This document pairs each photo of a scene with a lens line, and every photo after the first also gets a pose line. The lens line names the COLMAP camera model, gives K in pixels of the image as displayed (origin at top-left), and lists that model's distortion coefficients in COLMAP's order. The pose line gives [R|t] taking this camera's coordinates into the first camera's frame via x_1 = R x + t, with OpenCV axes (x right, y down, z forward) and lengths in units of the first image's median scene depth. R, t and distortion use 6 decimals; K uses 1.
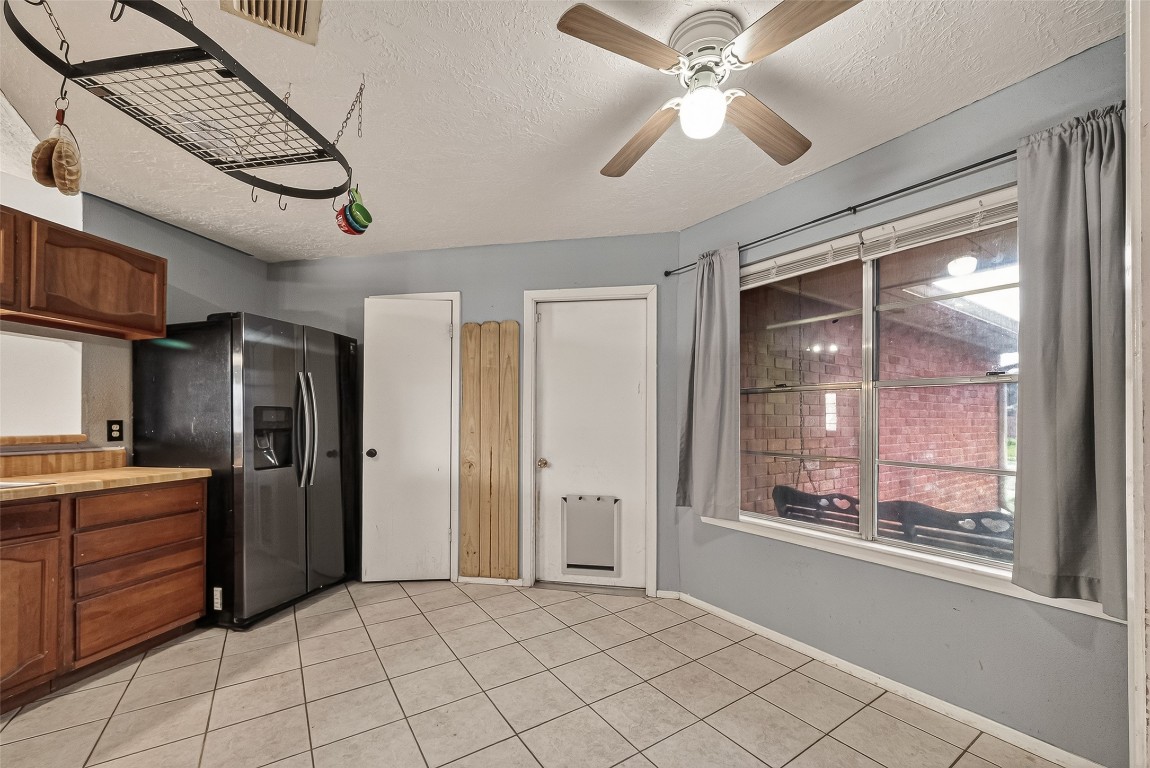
lens RADIAL K [[458.9, 0, 580.1], [0, 458.9, 417.4], [0, 0, 1]] dist [-0.000394, -0.000145]
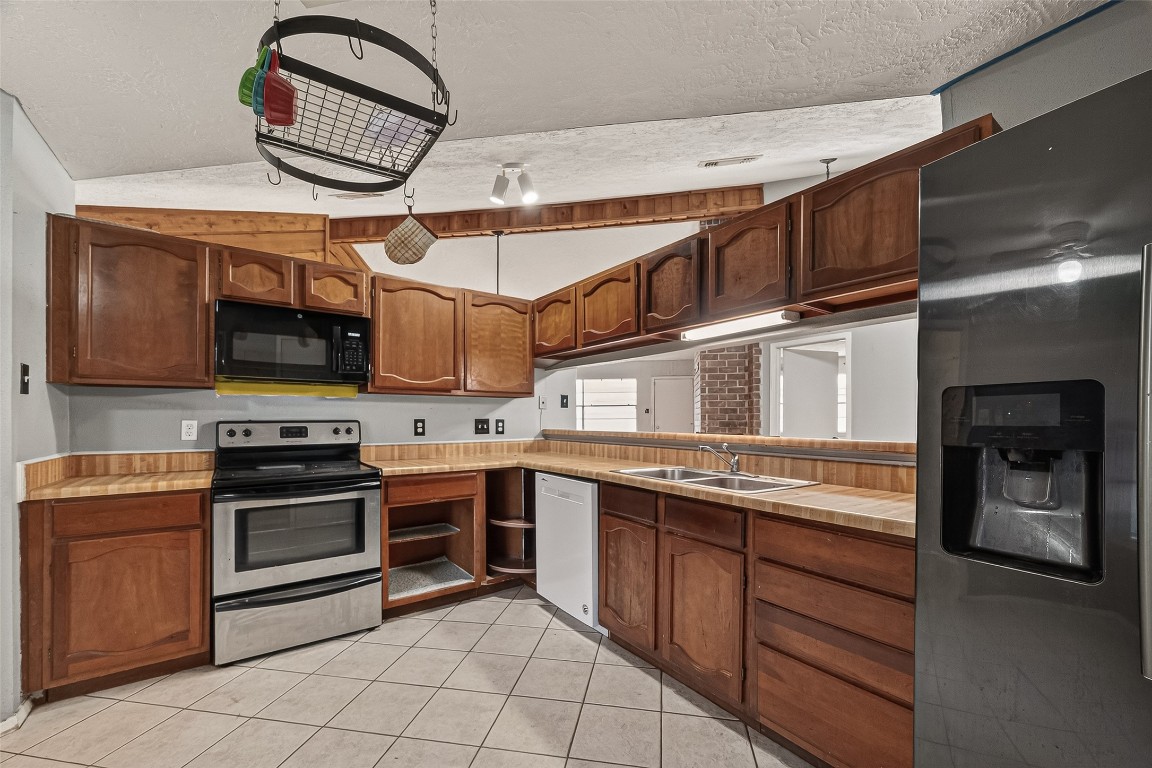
lens RADIAL K [[459.7, 0, 581.1], [0, 459.7, 417.5], [0, 0, 1]] dist [-0.000394, -0.000145]
pose [[-0.697112, -0.009554, -0.716898, -0.245339], [-0.002696, 0.999939, -0.010704, 0.007992], [0.716957, -0.005529, -0.697095, 1.217035]]
